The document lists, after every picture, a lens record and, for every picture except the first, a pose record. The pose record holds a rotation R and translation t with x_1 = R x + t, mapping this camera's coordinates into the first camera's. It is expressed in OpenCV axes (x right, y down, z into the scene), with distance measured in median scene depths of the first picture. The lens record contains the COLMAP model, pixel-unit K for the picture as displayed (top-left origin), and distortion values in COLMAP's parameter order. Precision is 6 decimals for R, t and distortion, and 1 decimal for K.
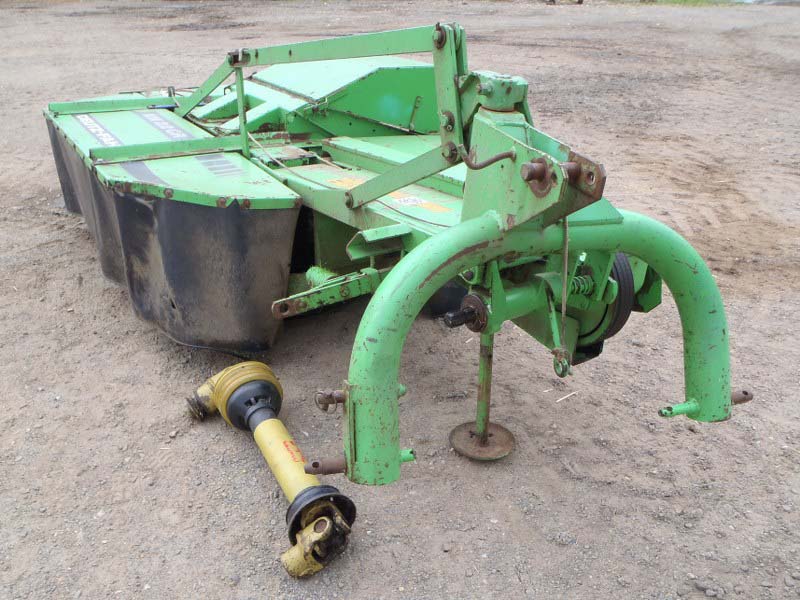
lens RADIAL K [[658.0, 0, 396.1], [0, 658.0, 329.0], [0, 0, 1]] dist [-0.042585, 0.011128]
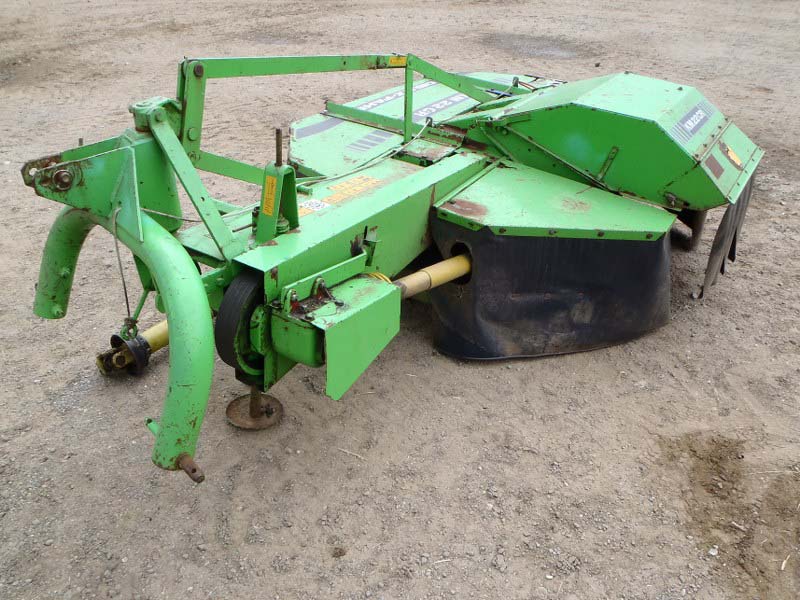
lens RADIAL K [[658.0, 0, 396.1], [0, 658.0, 329.0], [0, 0, 1]] dist [-0.042585, 0.011128]
pose [[0.404254, 0.499994, -0.765888, 0.984821], [-0.466057, 0.833103, 0.297877, -0.388976], [0.787000, 0.236529, 0.569811, 0.471043]]
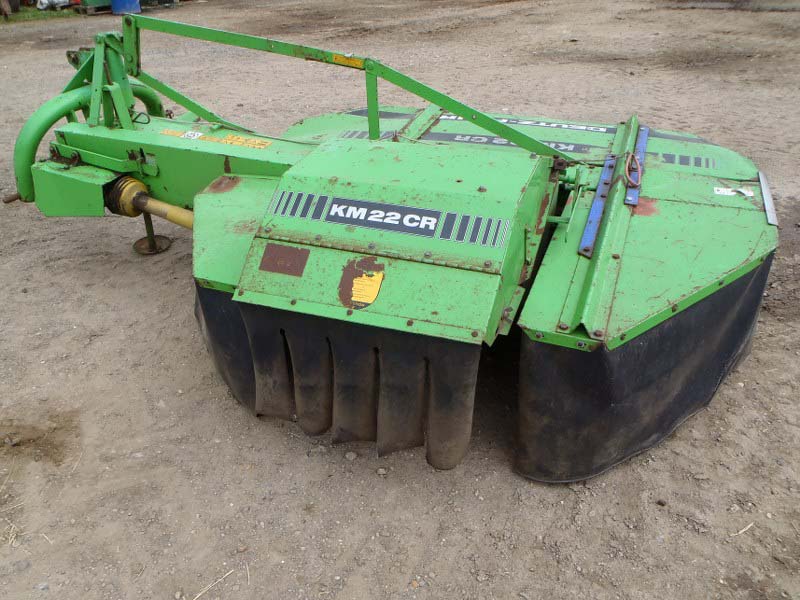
lens RADIAL K [[658.0, 0, 396.1], [0, 658.0, 329.0], [0, 0, 1]] dist [-0.042585, 0.011128]
pose [[-0.814582, 0.331311, -0.476119, 0.485783], [-0.265589, 0.516693, 0.813935, -1.263506], [0.515673, 0.789469, -0.332896, 1.985102]]
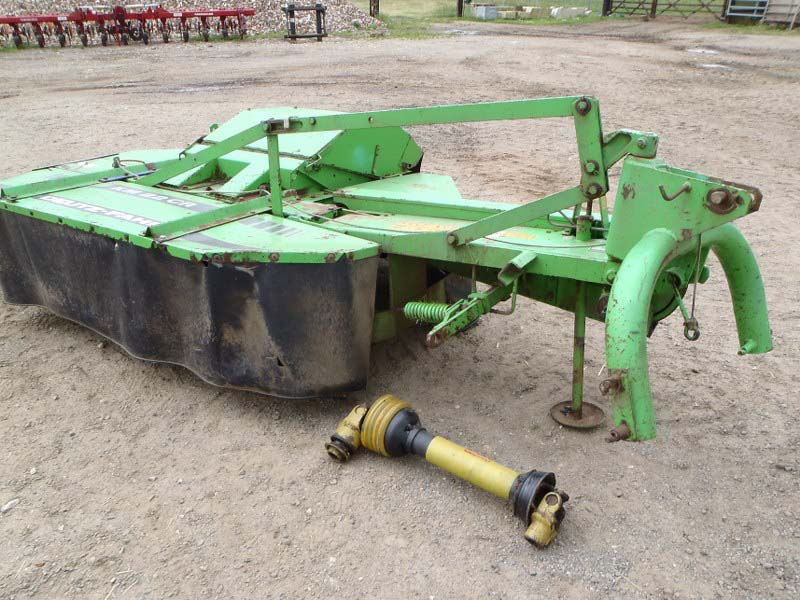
lens RADIAL K [[667.9, 0, 400.2], [0, 667.9, 325.8], [0, 0, 1]] dist [-0.044994, 0.005485]
pose [[0.912887, -0.184748, 0.364012, -0.563677], [0.203831, 0.978901, -0.014352, -0.042042], [-0.353681, 0.087299, 0.931284, -0.061987]]
